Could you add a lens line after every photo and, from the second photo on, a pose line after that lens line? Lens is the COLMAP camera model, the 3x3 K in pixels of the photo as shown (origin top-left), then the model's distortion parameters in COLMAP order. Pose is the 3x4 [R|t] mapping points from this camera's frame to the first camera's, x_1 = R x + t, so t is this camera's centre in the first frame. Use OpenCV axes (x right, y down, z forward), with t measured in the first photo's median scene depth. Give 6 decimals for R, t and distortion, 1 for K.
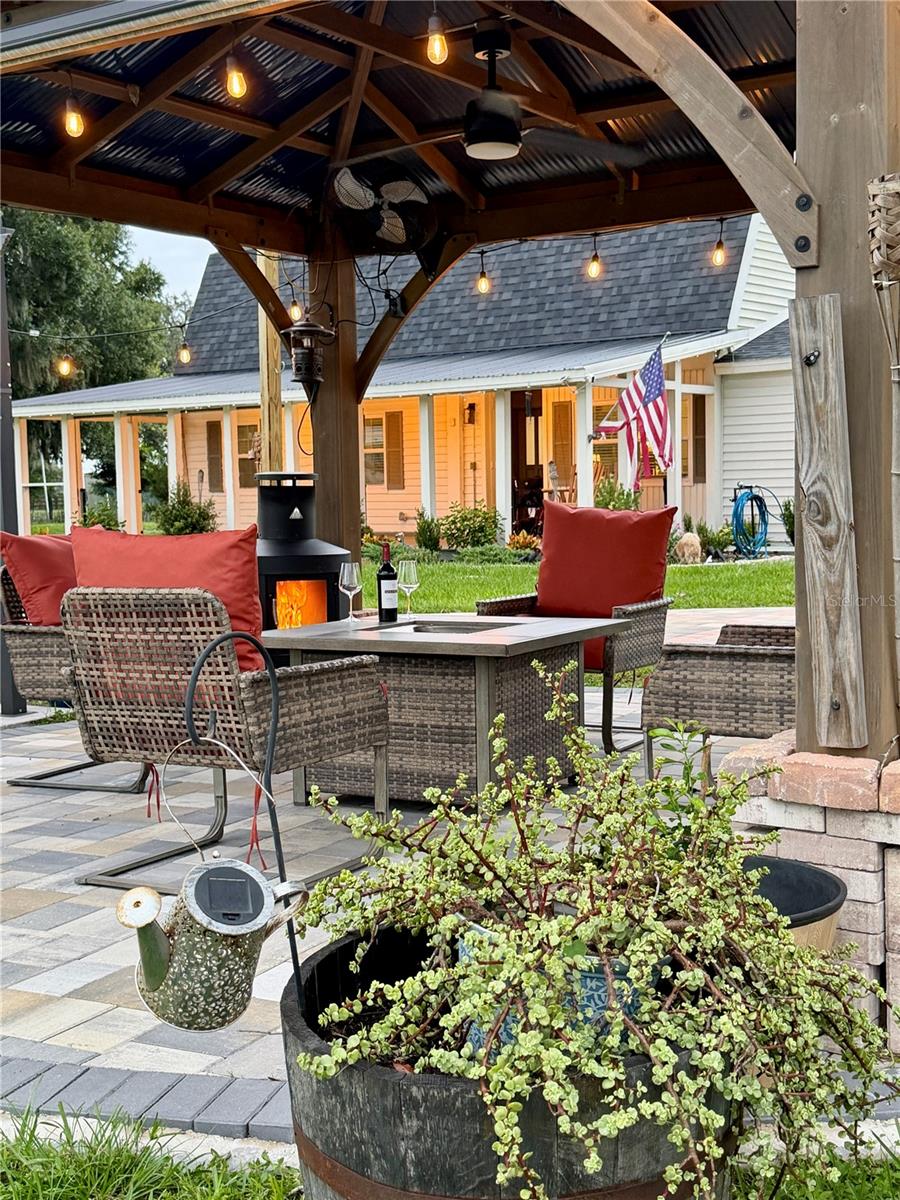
lens RADIAL K [[1567.9, 0, 454.2], [0, 1567.9, 602.7], [0, 0, 1]] dist [0.144935, -0.019758]
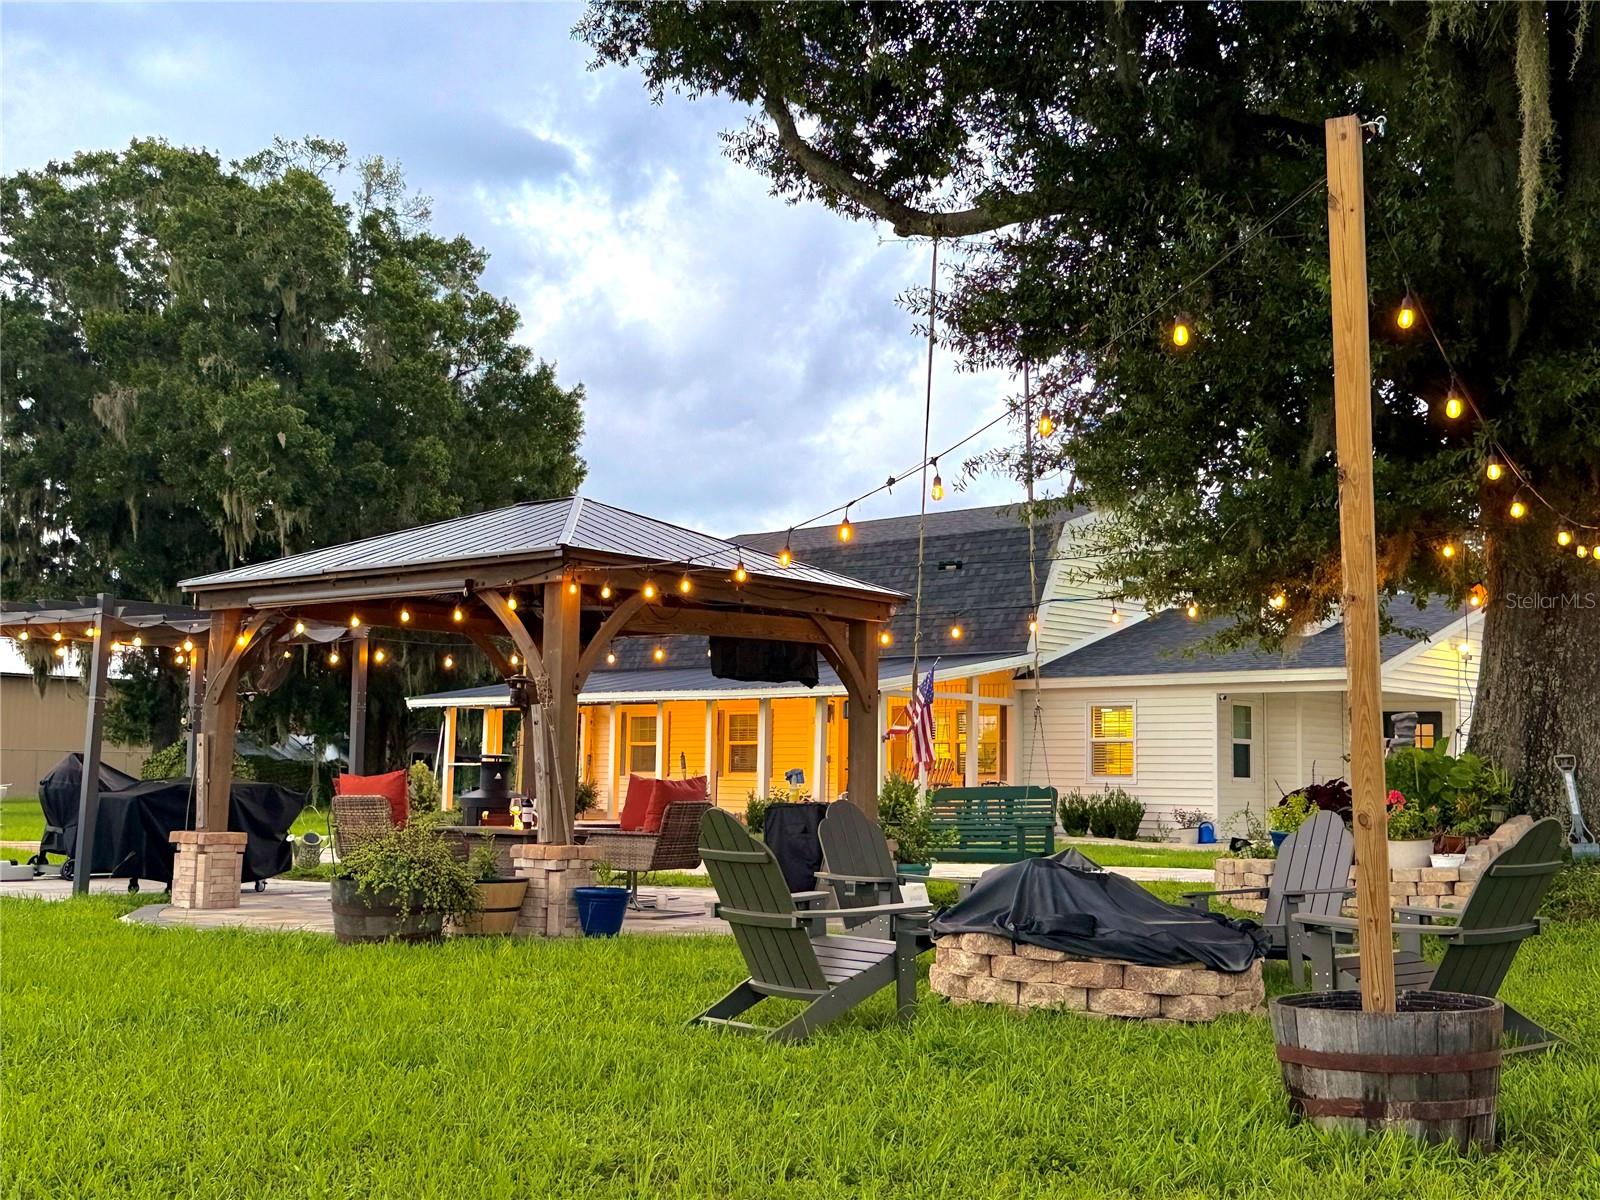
lens RADIAL K [[1831.9, 0, 820.8], [0, 1831.9, 603.3], [0, 0, 1]] dist [0.164155, -0.266006]
pose [[0.994046, 0.024872, -0.106082, 0.190991], [-0.042626, 0.984772, -0.168545, 0.035417], [0.100274, 0.172064, 0.979969, -0.434232]]
